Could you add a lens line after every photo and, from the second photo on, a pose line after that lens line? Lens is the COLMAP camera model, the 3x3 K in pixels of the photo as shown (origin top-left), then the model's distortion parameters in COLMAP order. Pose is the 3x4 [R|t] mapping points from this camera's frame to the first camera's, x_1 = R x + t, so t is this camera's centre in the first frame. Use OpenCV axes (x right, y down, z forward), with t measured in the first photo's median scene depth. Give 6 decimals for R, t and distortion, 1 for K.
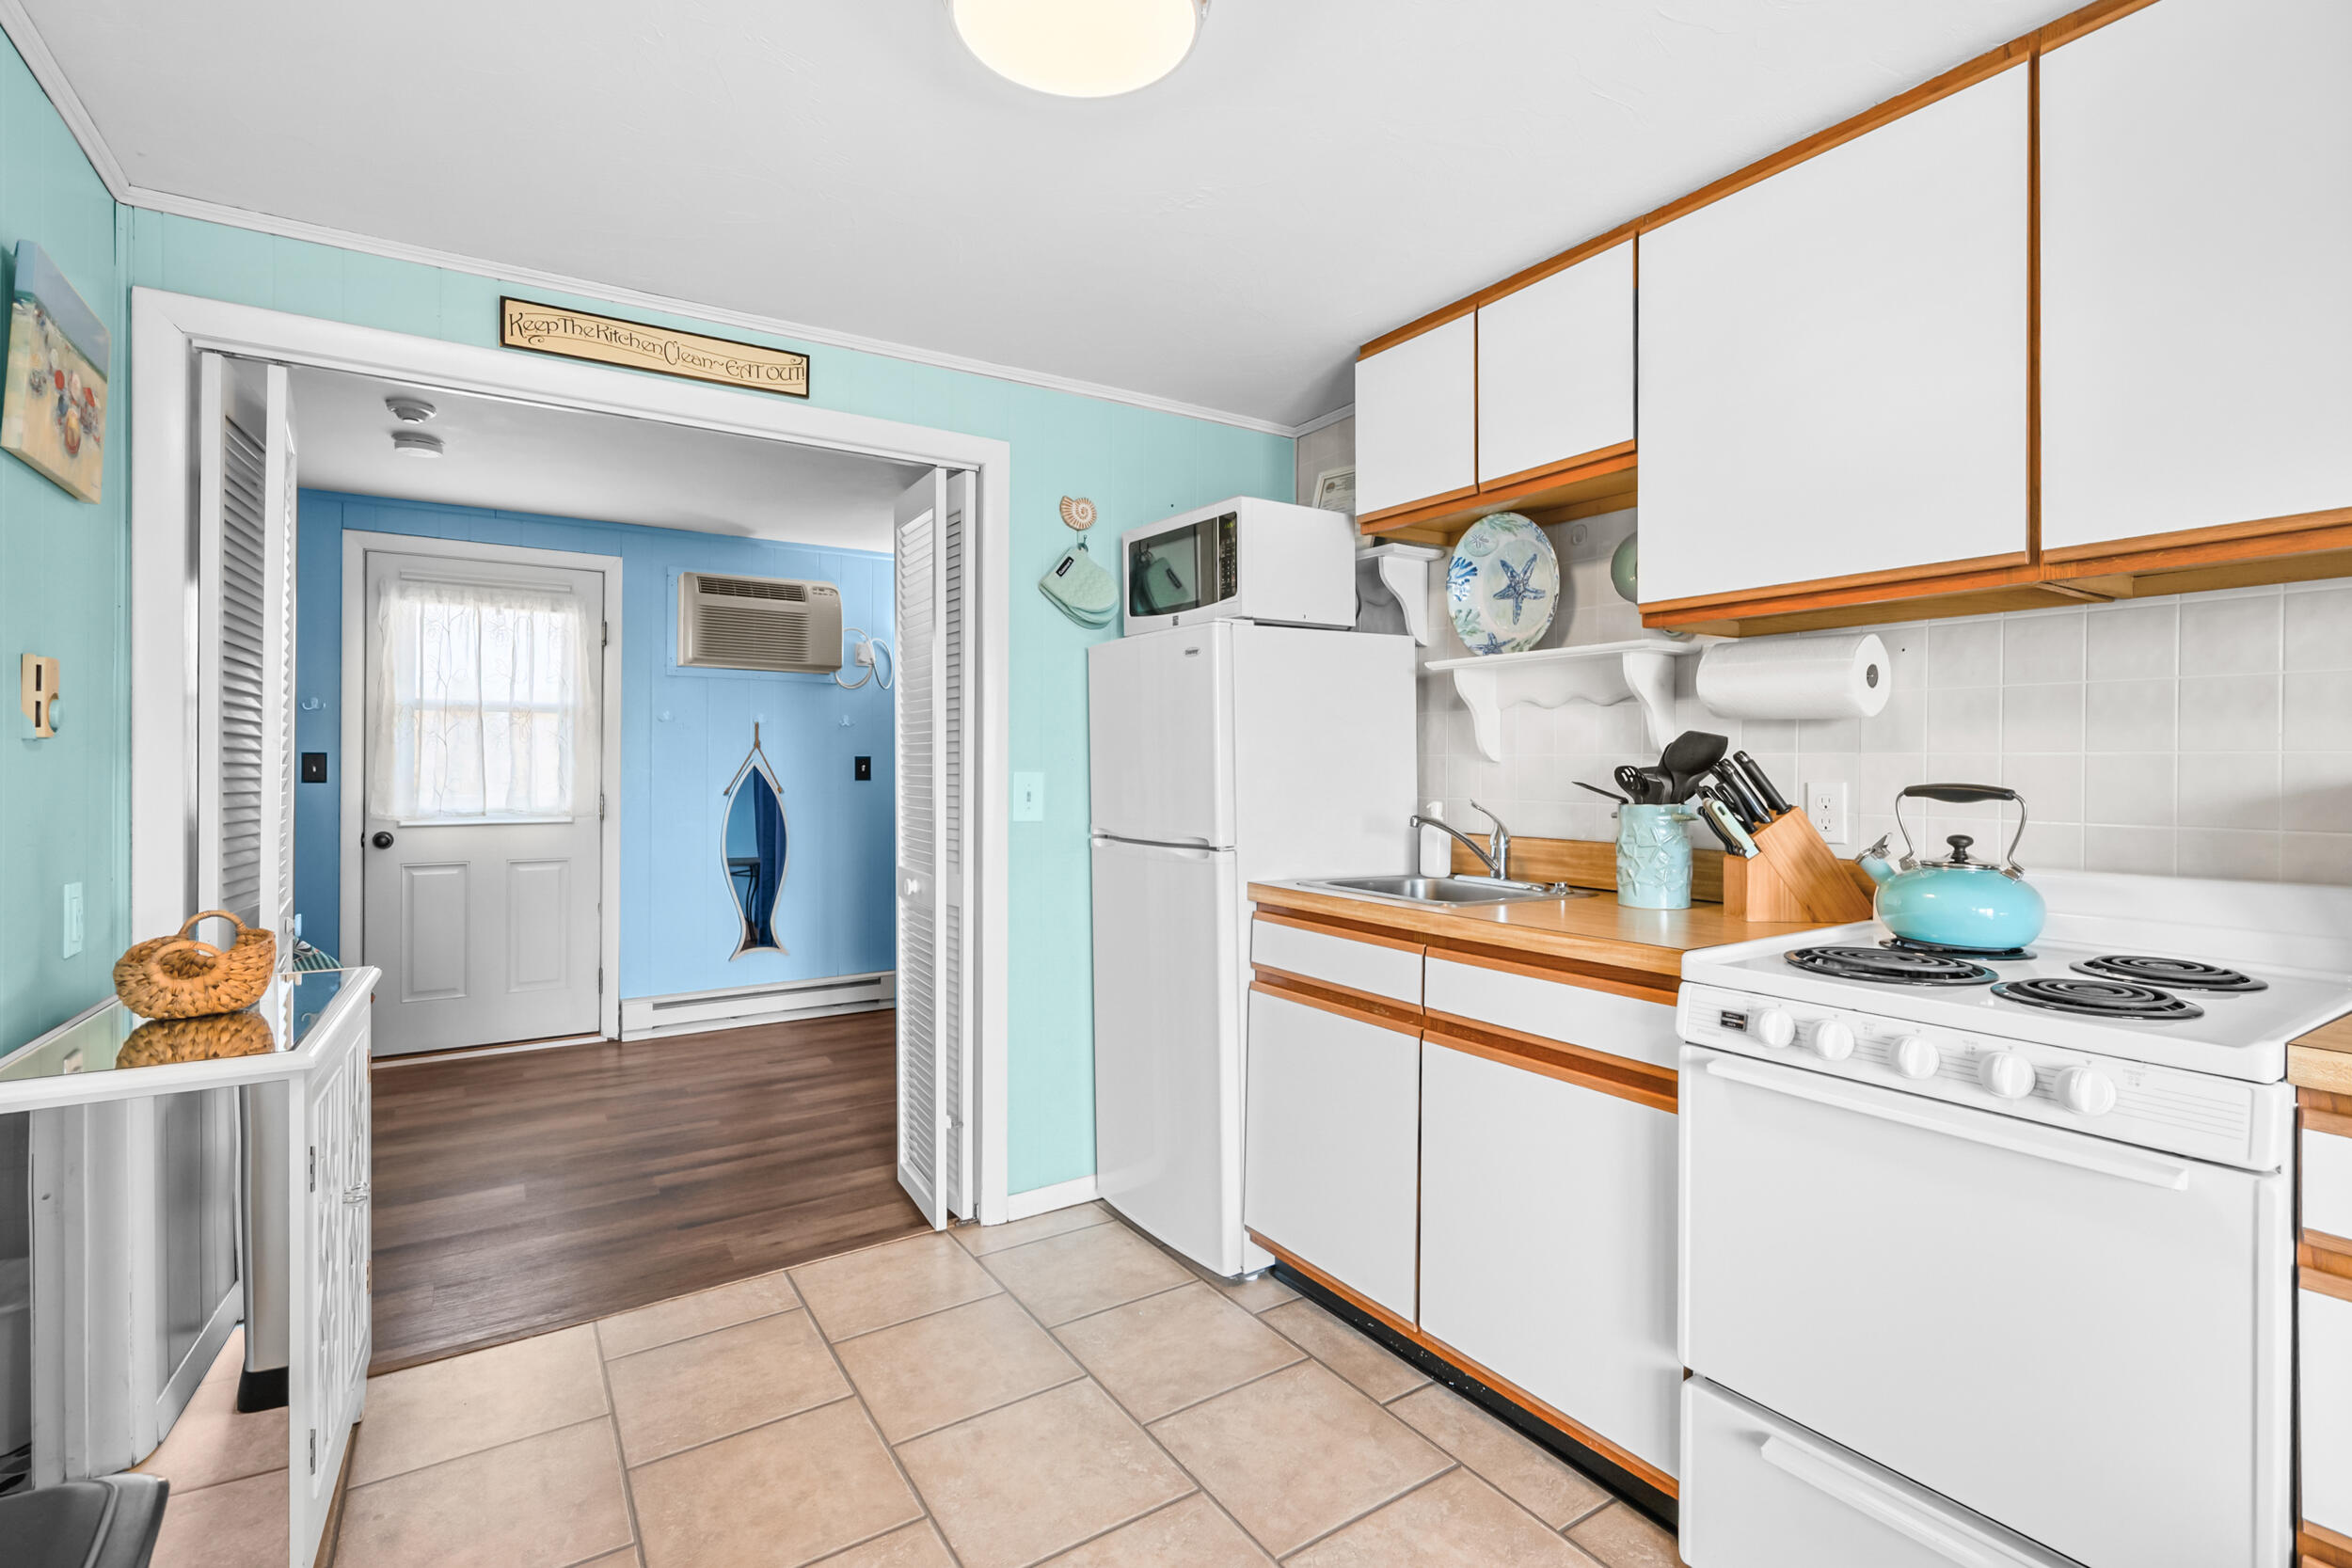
lens RADIAL K [[1073.1, 0, 1181.0], [0, 1073.1, 764.6], [0, 0, 1]] dist [0.000516, 0.000132]
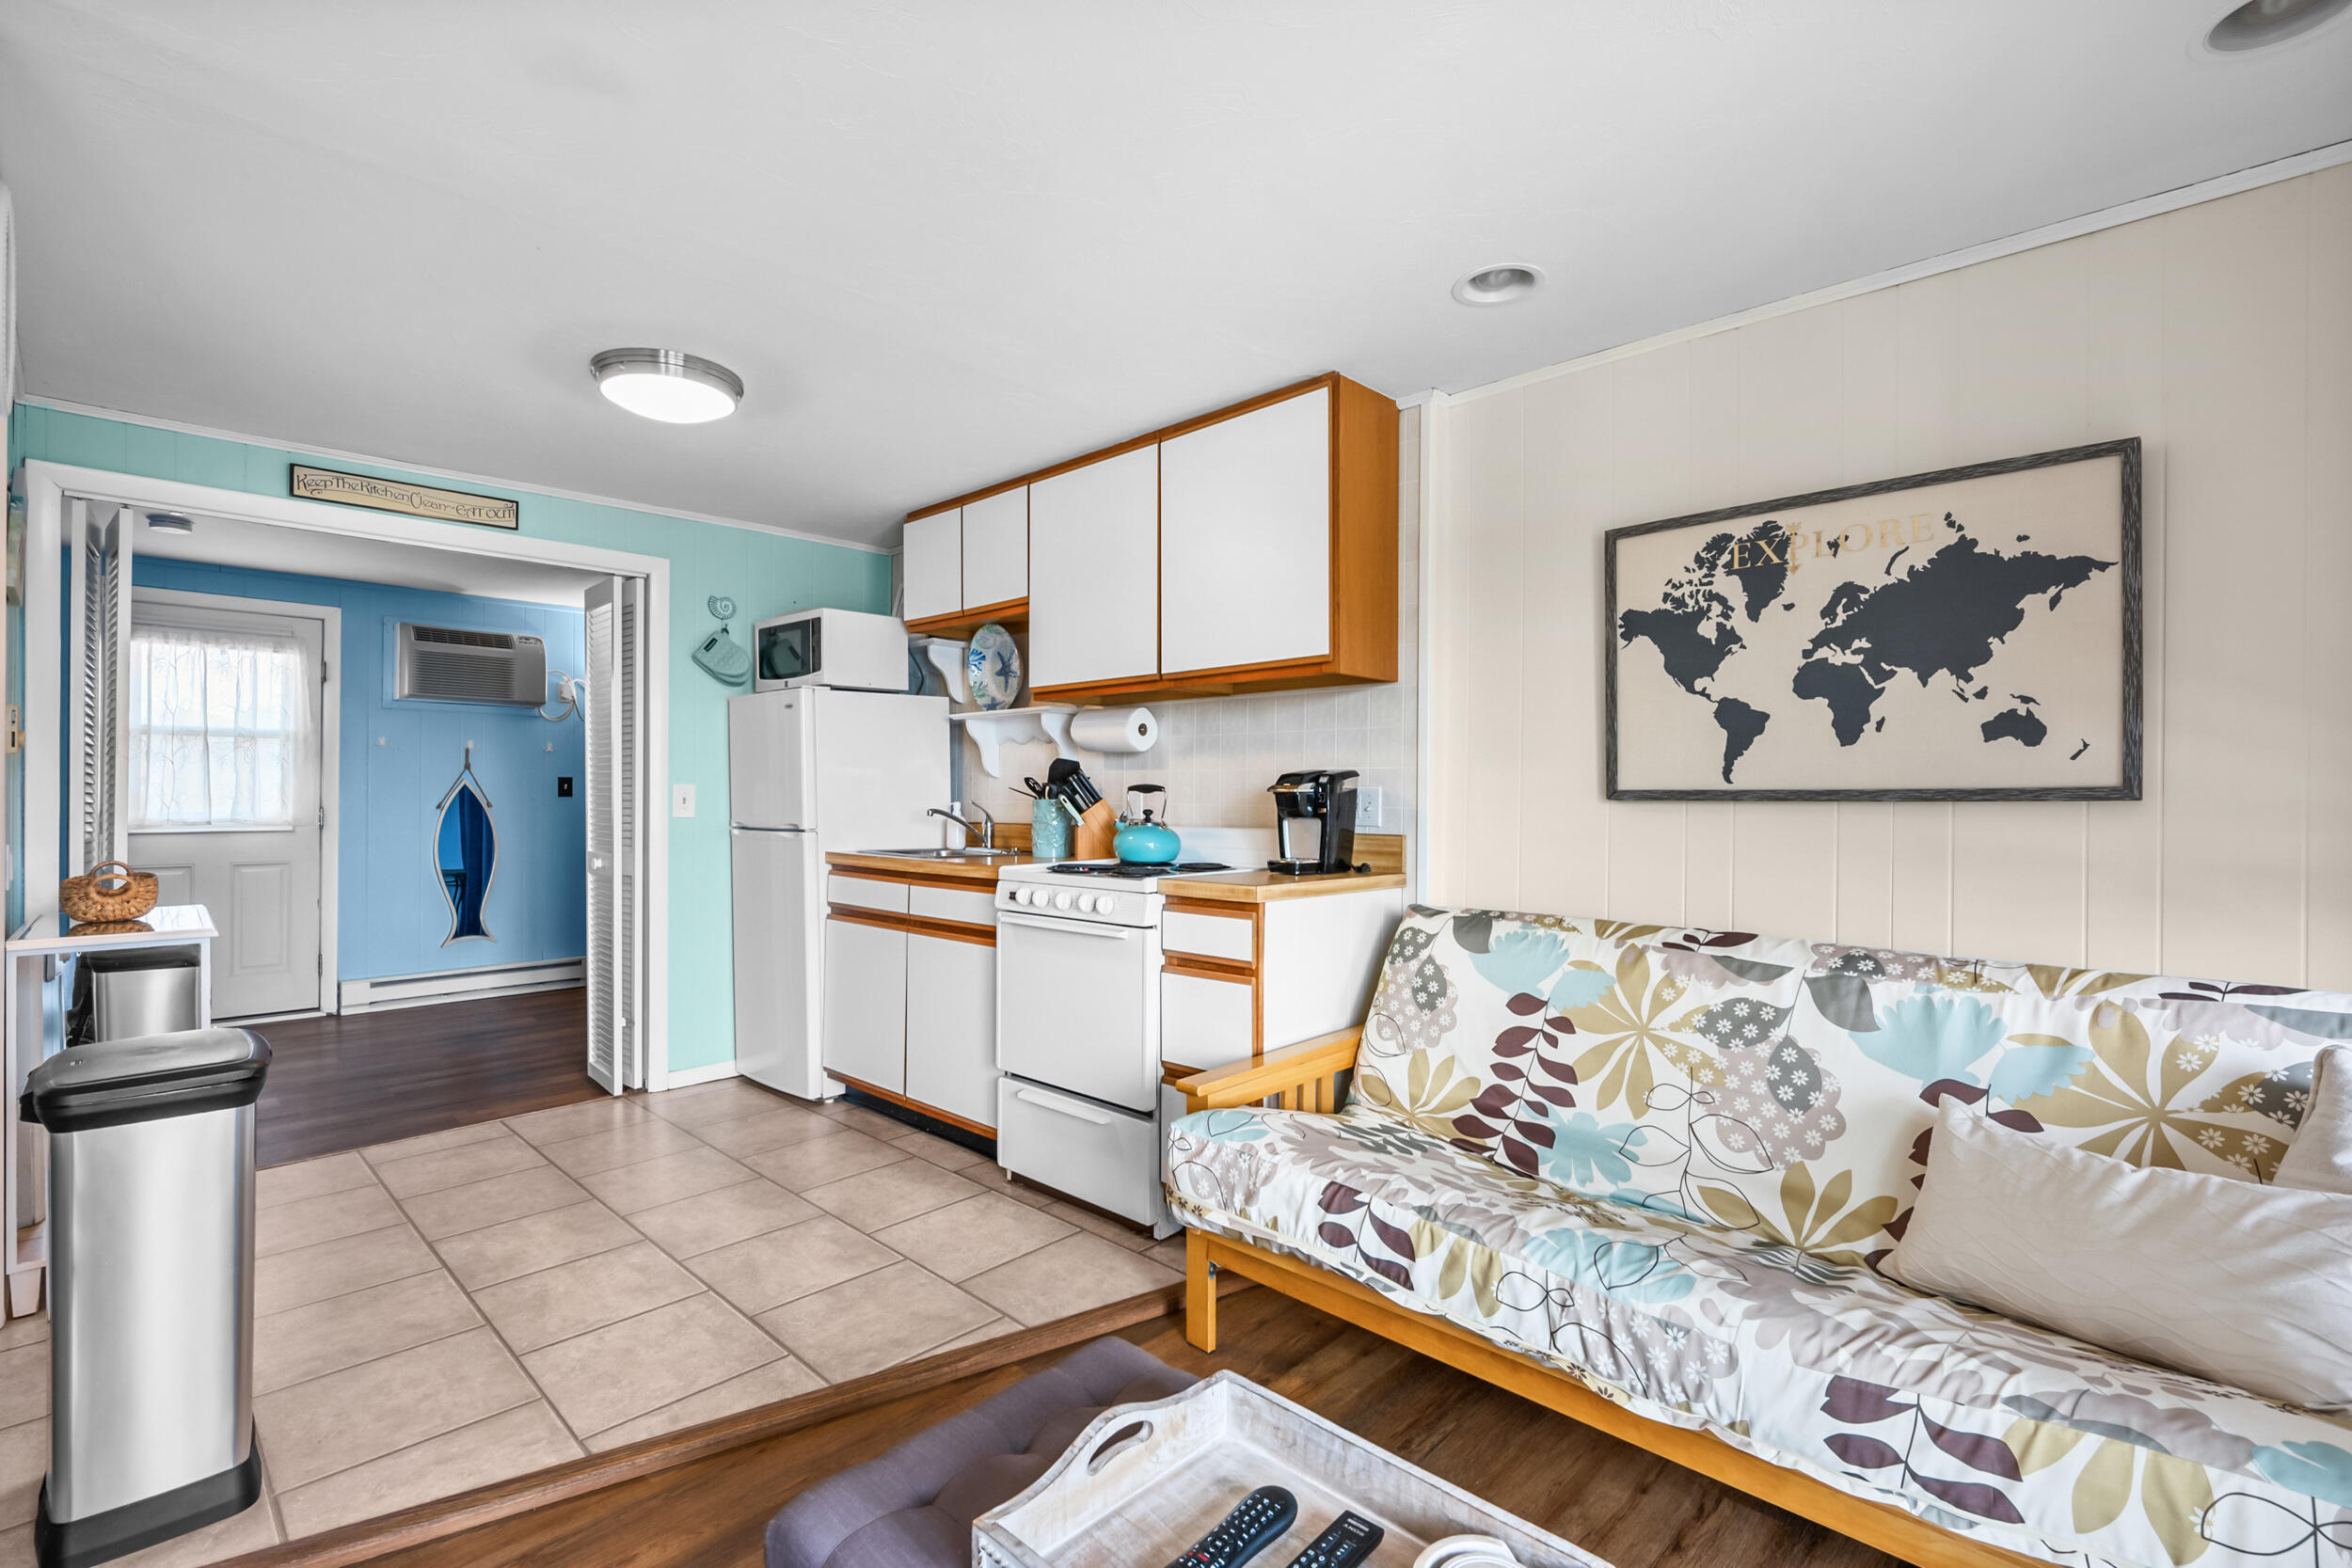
lens RADIAL K [[1049.6, 0, 1178.7], [0, 1049.6, 793.8], [0, 0, 1]] dist [-0.004785, -0.000567]
pose [[0.972960, 0.000052, 0.230973, 0.187199], [-0.000030, 1.000000, -0.000099, 0.020961], [-0.230973, 0.000089, 0.972960, -0.557858]]
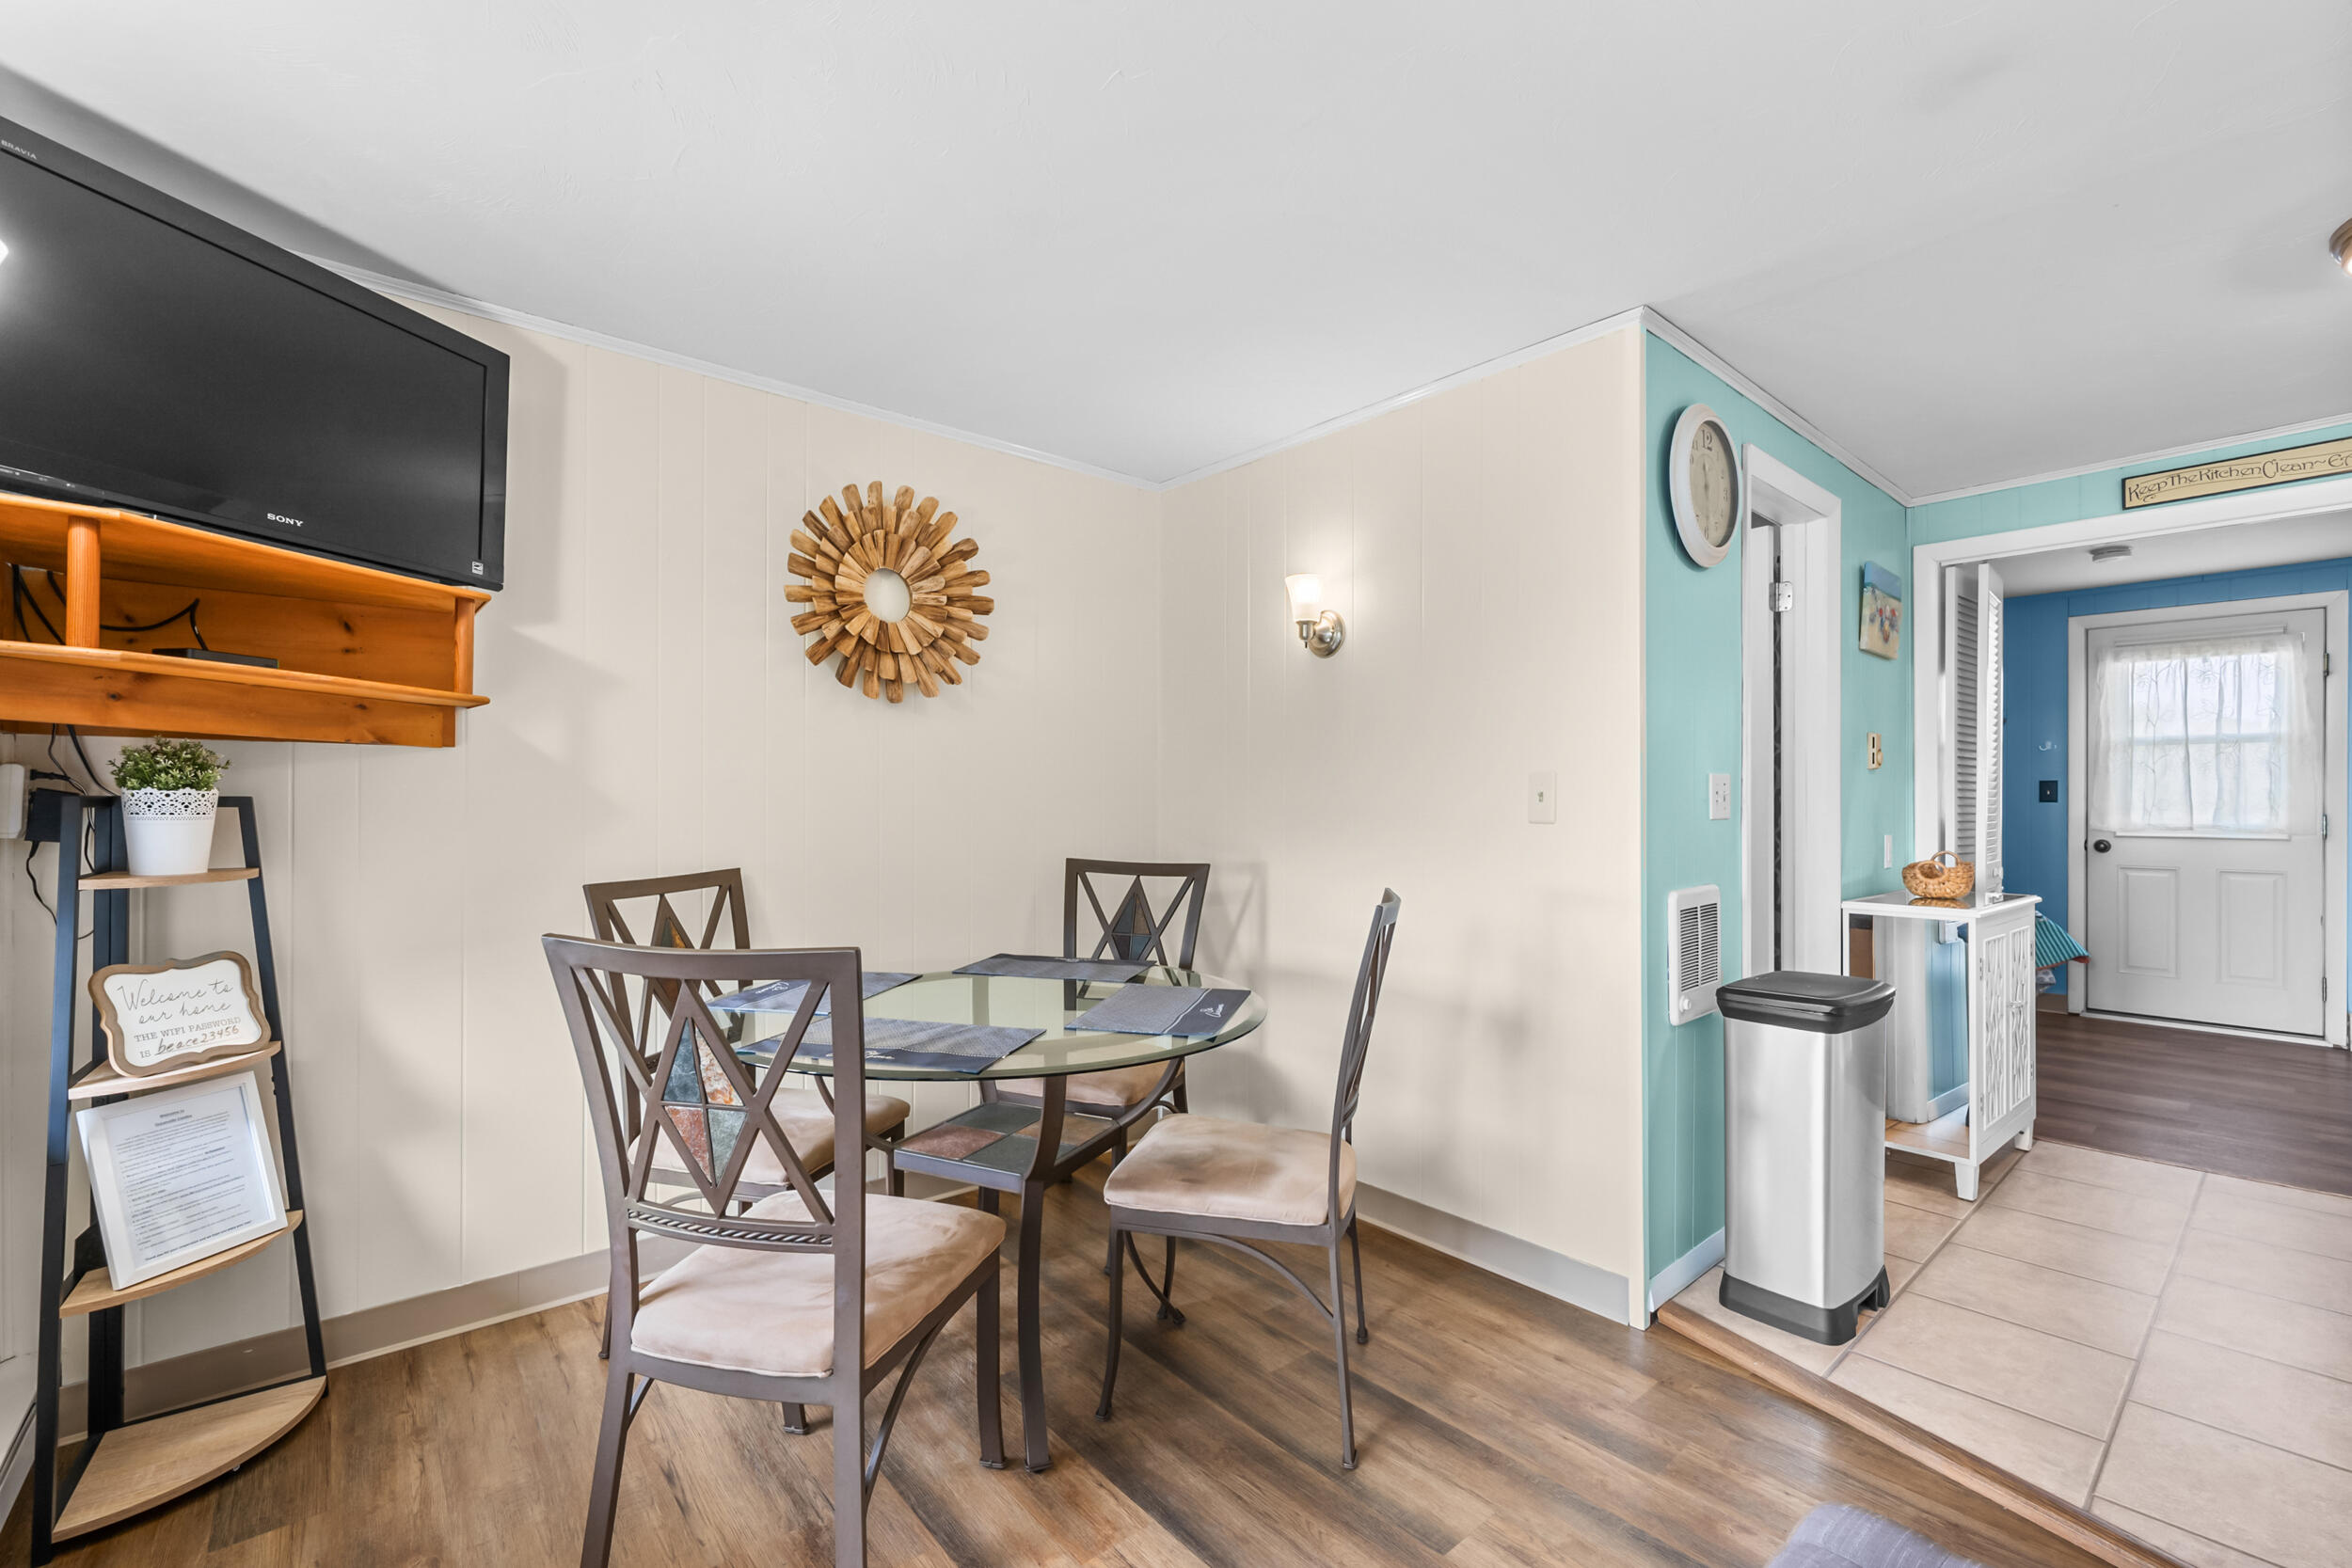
lens RADIAL K [[1004.8, 0, 1195.1], [0, 1004.8, 793.3], [0, 0, 1]] dist [0.010319, 0.000051]
pose [[0.145661, -0.008197, -0.989301, 0.491013], [-0.002300, 0.999960, -0.008624, 0.028350], [0.989332, 0.003532, 0.145636, -0.428290]]
